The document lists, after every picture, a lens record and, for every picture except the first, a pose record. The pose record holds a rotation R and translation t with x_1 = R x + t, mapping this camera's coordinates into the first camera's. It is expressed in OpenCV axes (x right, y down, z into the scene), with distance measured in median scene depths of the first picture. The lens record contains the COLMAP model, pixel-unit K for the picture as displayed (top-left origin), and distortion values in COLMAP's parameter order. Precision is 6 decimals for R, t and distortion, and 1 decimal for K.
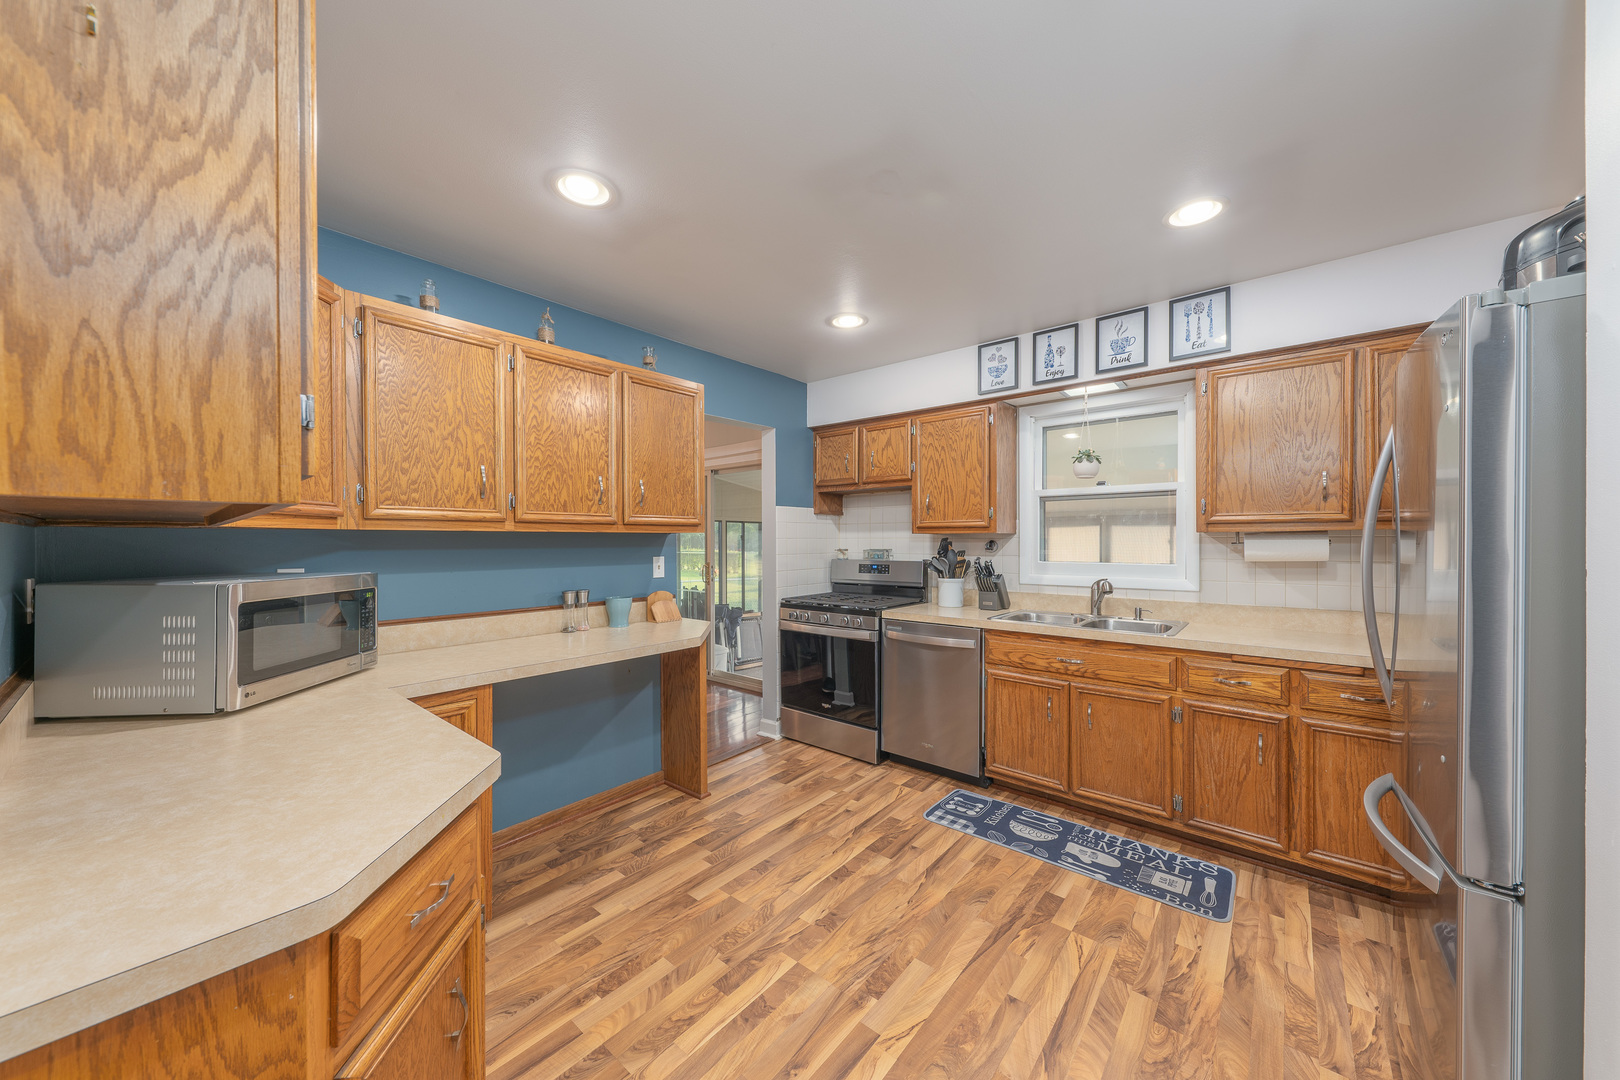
lens RADIAL K [[569.8, 0, 805.8], [0, 569.8, 544.9], [0, 0, 1]] dist [-0.001382, -0.000143]
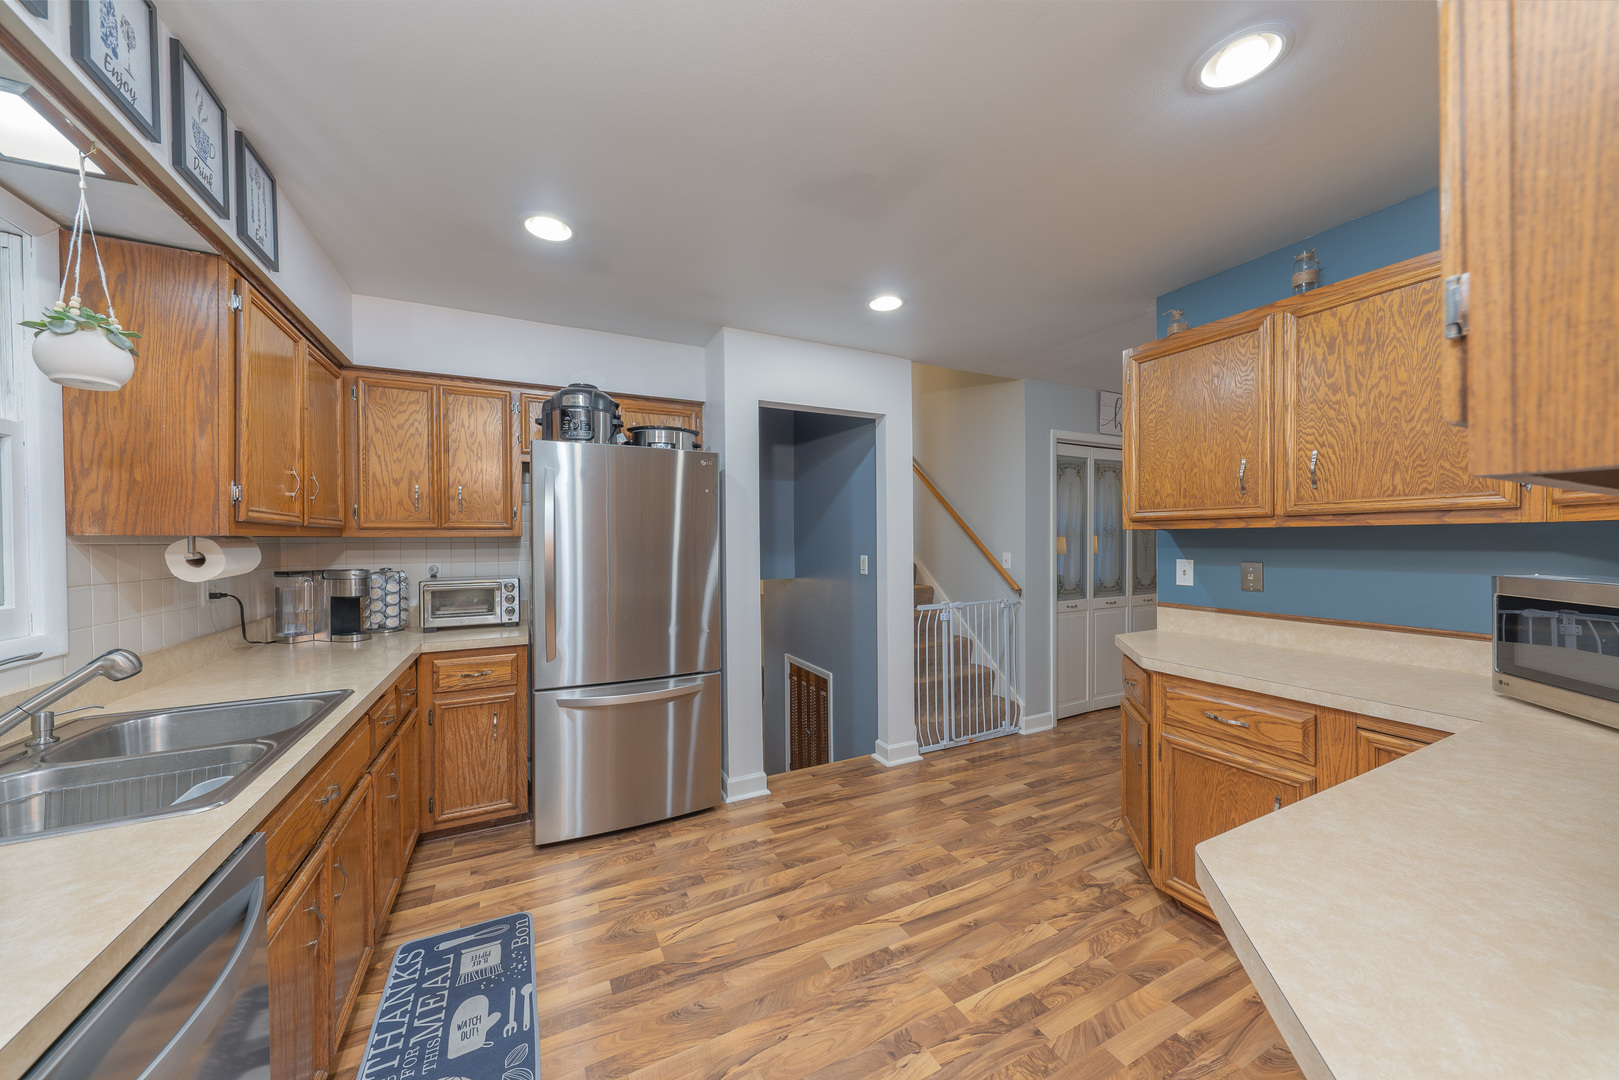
lens RADIAL K [[569.4, 0, 808.8], [0, 569.4, 541.9], [0, 0, 1]] dist [-0.001382, -0.000143]
pose [[-0.923578, 0.010101, 0.383277, -0.155273], [0.014397, 0.999862, 0.008342, -0.018073], [-0.383140, 0.013222, -0.923596, 1.912617]]
